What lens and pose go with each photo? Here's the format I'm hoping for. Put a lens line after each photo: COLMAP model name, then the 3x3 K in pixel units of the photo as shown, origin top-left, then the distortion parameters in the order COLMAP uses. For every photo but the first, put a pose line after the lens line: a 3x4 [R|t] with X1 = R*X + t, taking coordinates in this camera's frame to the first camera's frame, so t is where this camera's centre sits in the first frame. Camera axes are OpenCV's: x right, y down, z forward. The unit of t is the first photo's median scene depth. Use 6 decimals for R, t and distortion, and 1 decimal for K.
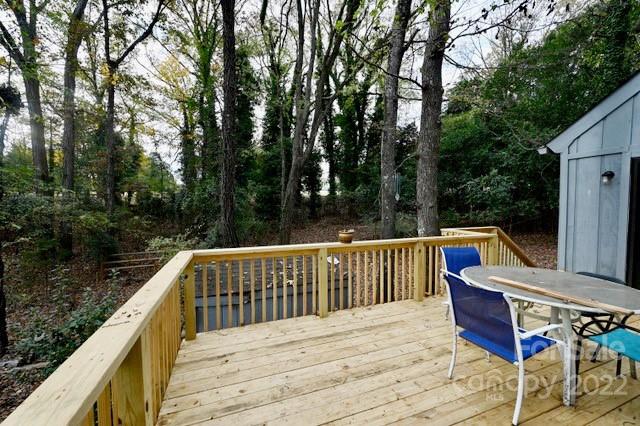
lens RADIAL K [[253.1, 0, 320.0], [0, 253.1, 213.0], [0, 0, 1]] dist [0.000175, -0.000058]
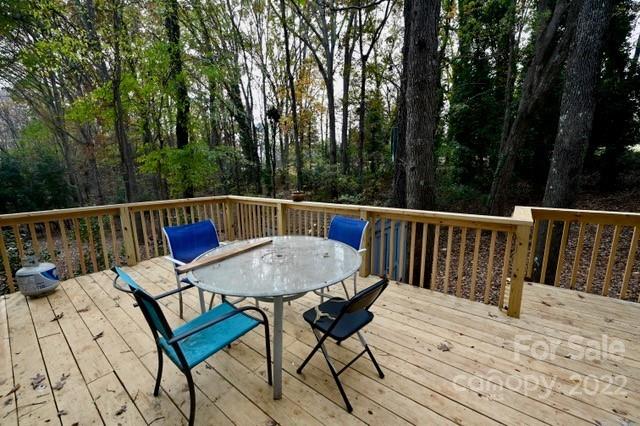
lens RADIAL K [[253.1, 0, 320.0], [0, 253.1, 213.0], [0, 0, 1]] dist [0.000175, -0.000058]
pose [[0.518573, 0.131273, -0.844896, 0.731065], [-0.011298, 0.989110, 0.146745, -0.005267], [0.854959, -0.066552, 0.514409, 0.280490]]
